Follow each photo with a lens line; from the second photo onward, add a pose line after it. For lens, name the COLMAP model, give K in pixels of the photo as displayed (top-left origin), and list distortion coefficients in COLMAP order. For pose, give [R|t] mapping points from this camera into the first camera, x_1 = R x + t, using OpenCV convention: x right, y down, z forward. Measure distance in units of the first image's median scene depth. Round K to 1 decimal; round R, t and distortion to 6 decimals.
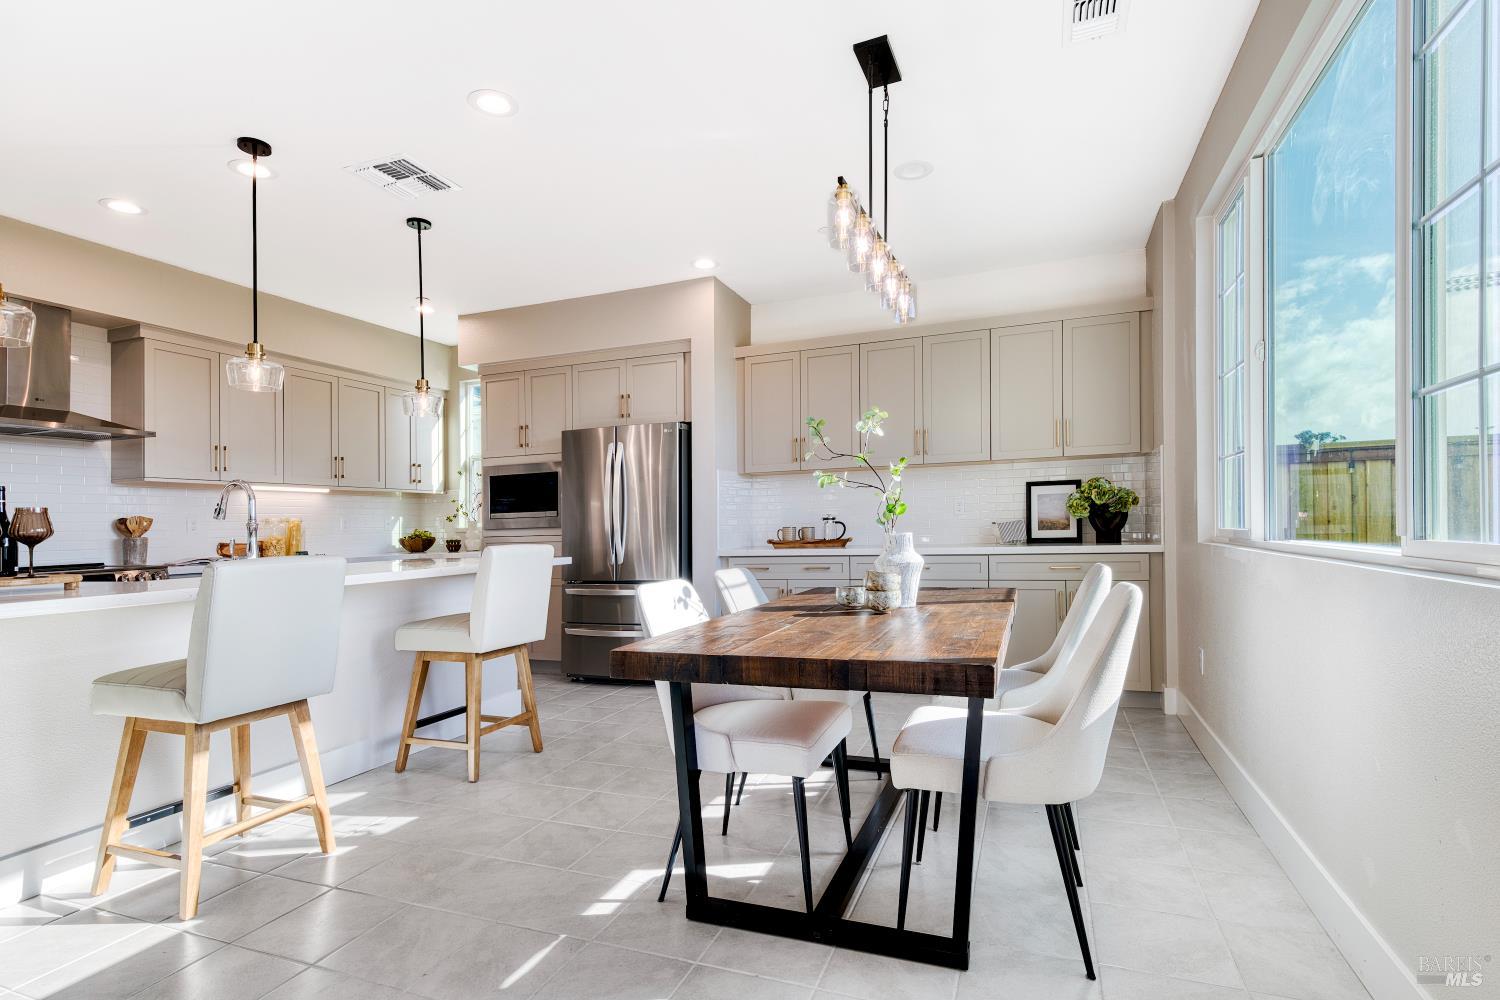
lens RADIAL K [[724.2, 0, 759.7], [0, 724.2, 539.6], [0, 0, 1]] dist [0.029359, -0.004328]
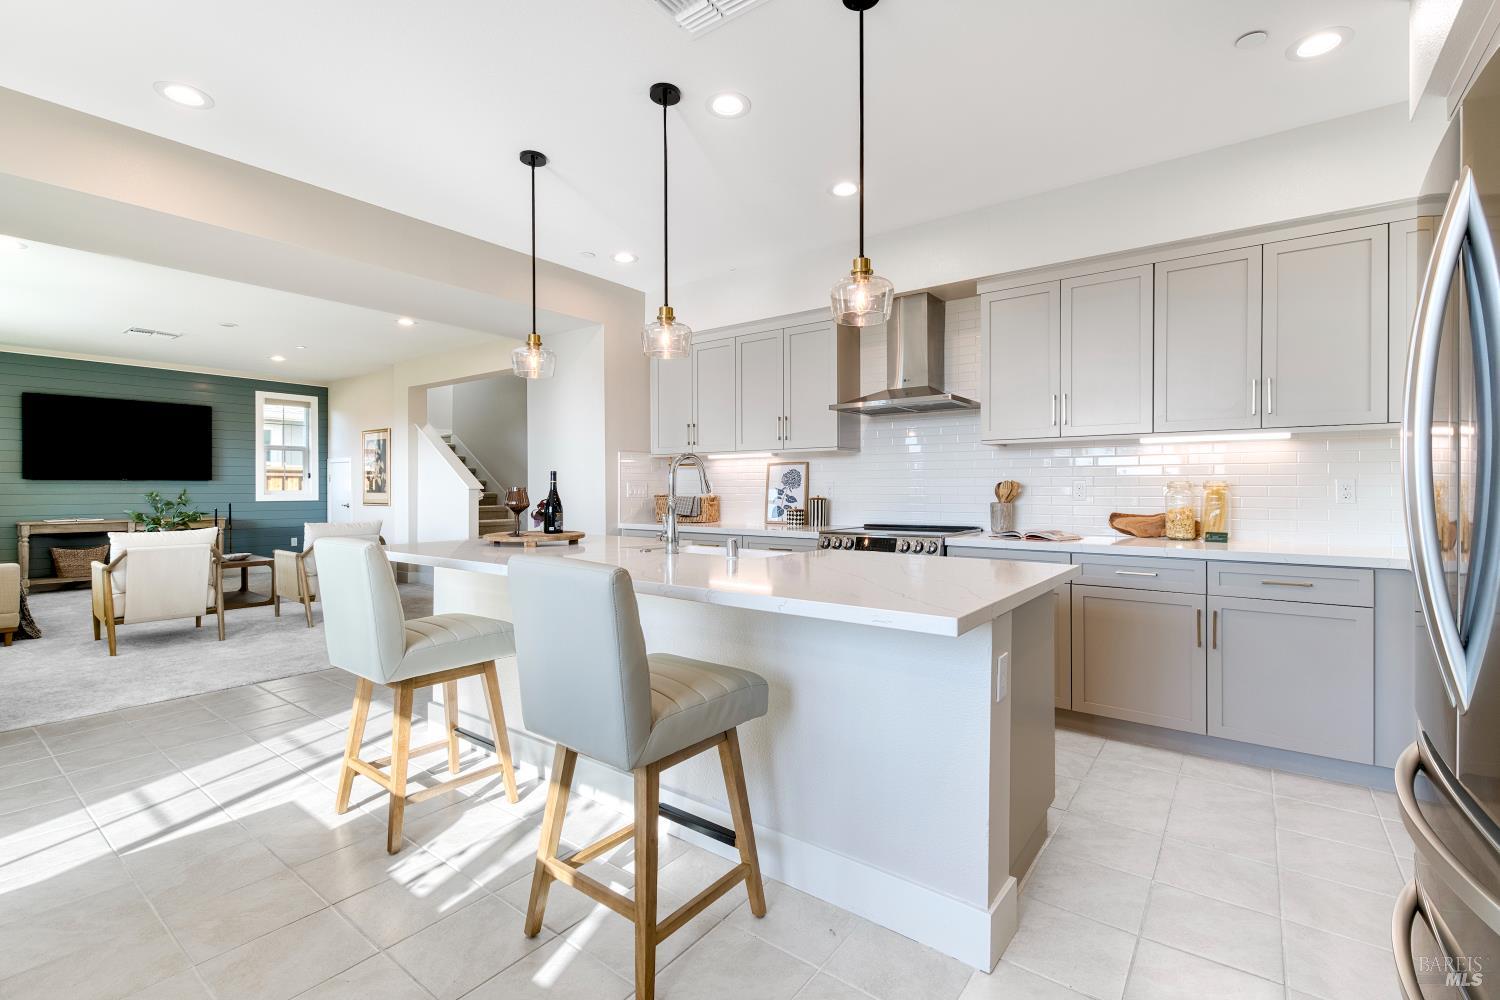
lens RADIAL K [[657.0, 0, 748.5], [0, 657.0, 491.6], [0, 0, 1]] dist [-0.001938, -0.001867]
pose [[-0.274285, 0.035462, -0.960994, 0.059369], [-0.007049, 0.999219, 0.038884, -0.048946], [0.961623, 0.017439, -0.273821, 0.919988]]
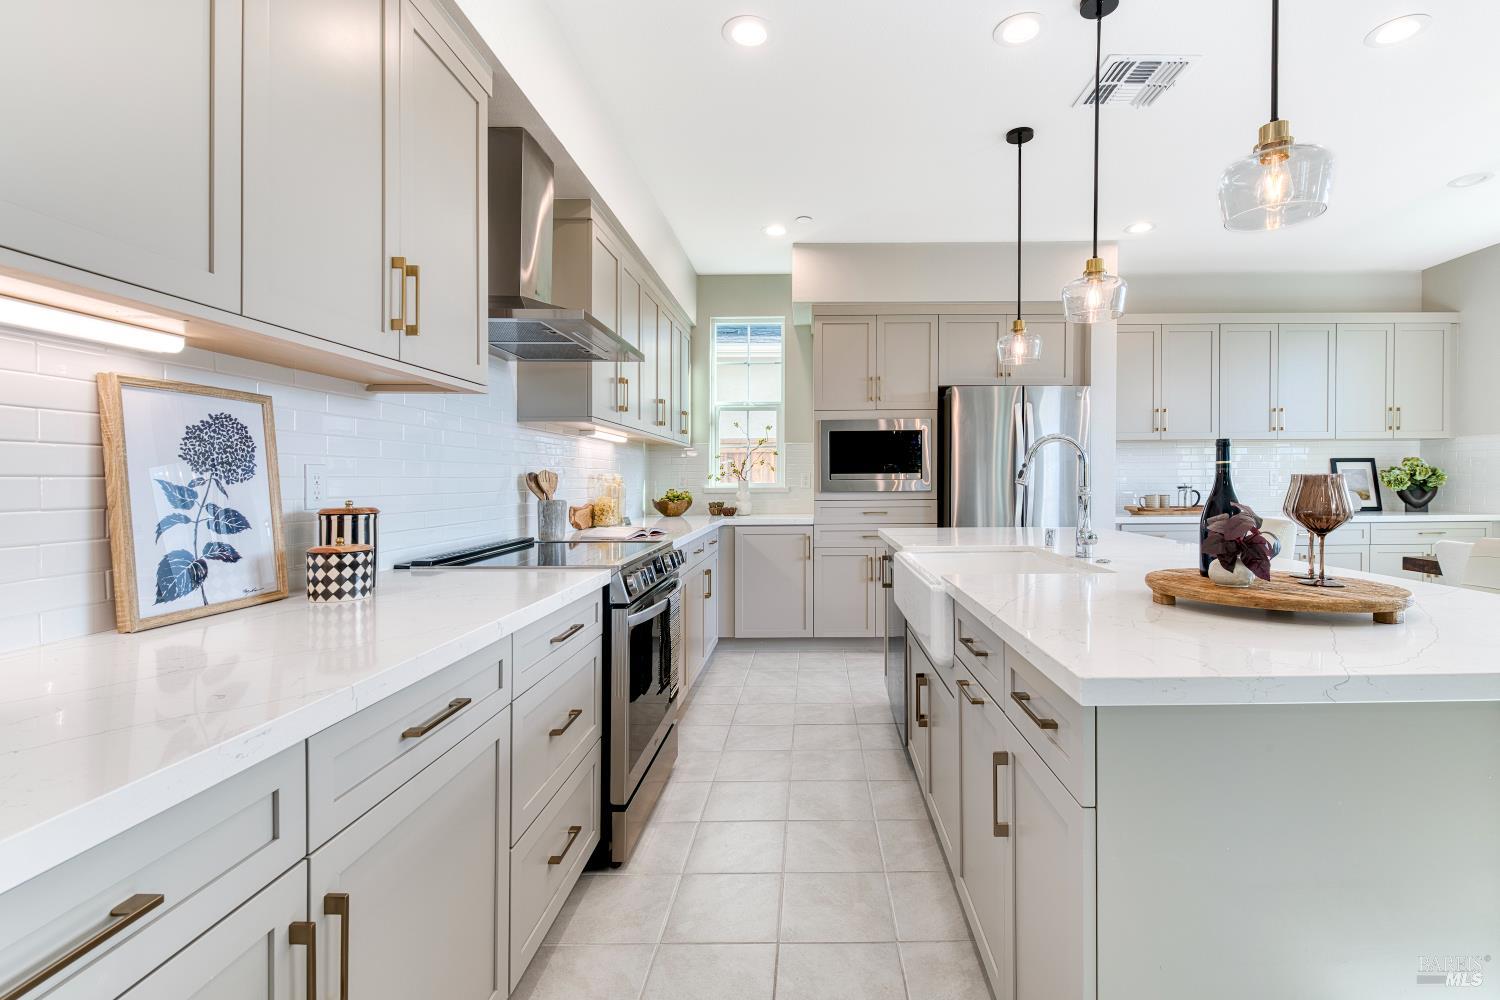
lens RADIAL K [[657.0, 0, 785.9], [0, 657.0, 489.8], [0, 0, 1]] dist [-0.001938, -0.001867]
pose [[0.942082, 0.013791, 0.335098, -0.844419], [-0.010922, 0.999886, -0.010444, -0.009453], [-0.335203, 0.006179, 0.942126, 0.328614]]
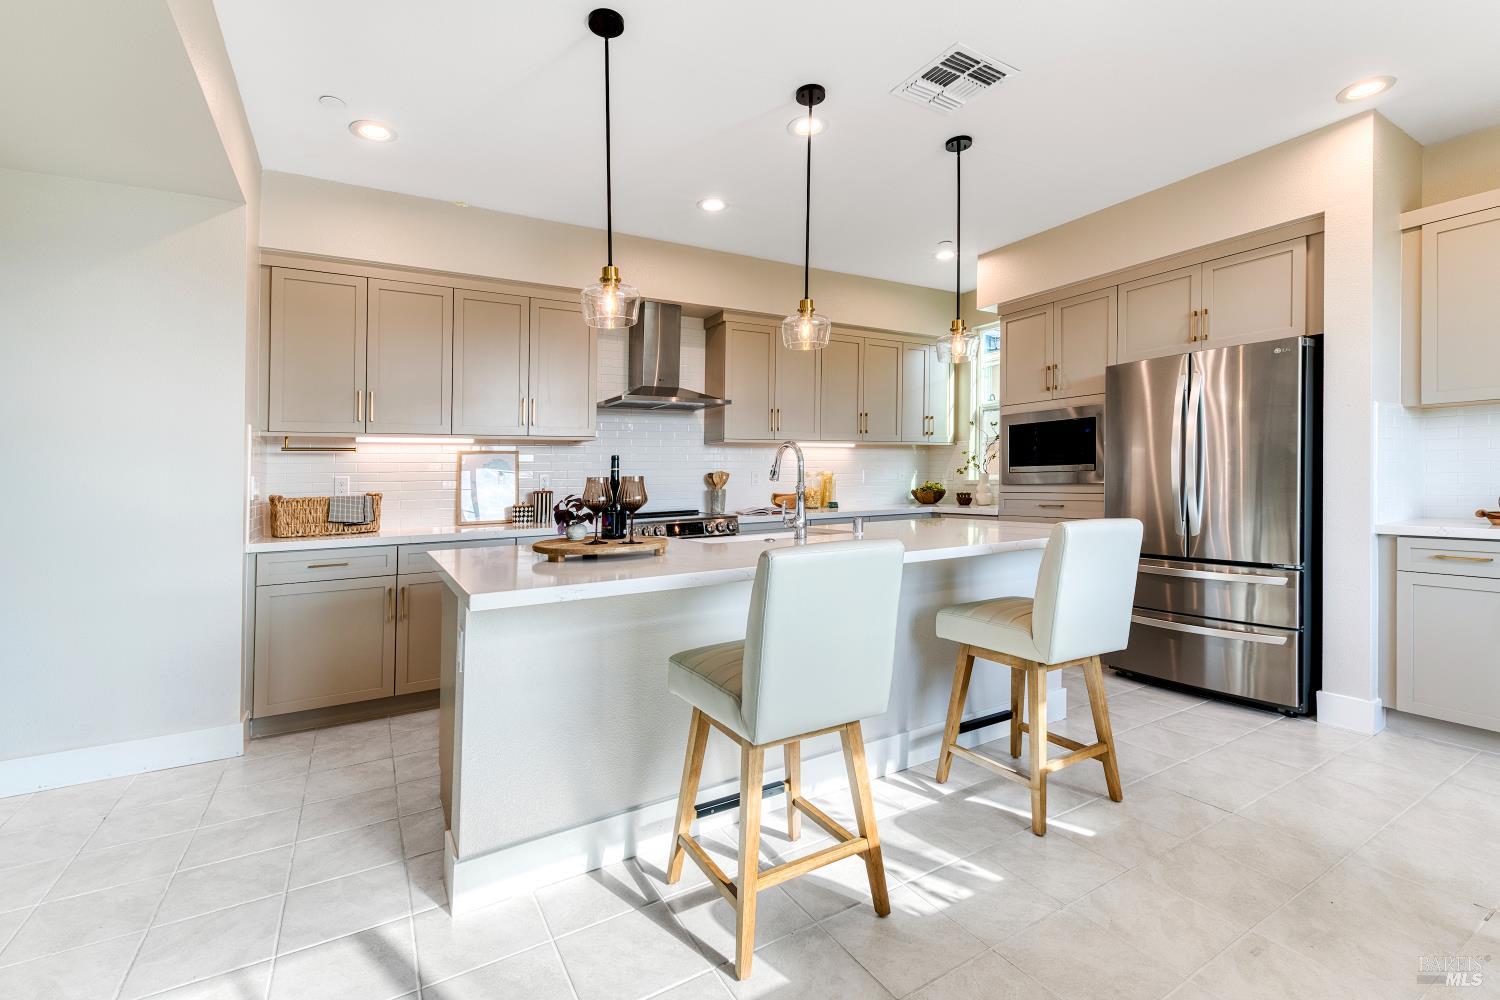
lens RADIAL K [[657.0, 0, 747.4], [0, 657.0, 484.4], [0, 0, 1]] dist [-0.001938, -0.001867]
pose [[0.782369, 0.015803, -0.622615, -0.145005], [-0.012702, 0.999875, 0.009416, -0.021622], [0.622686, 0.000542, 0.782471, 0.194776]]
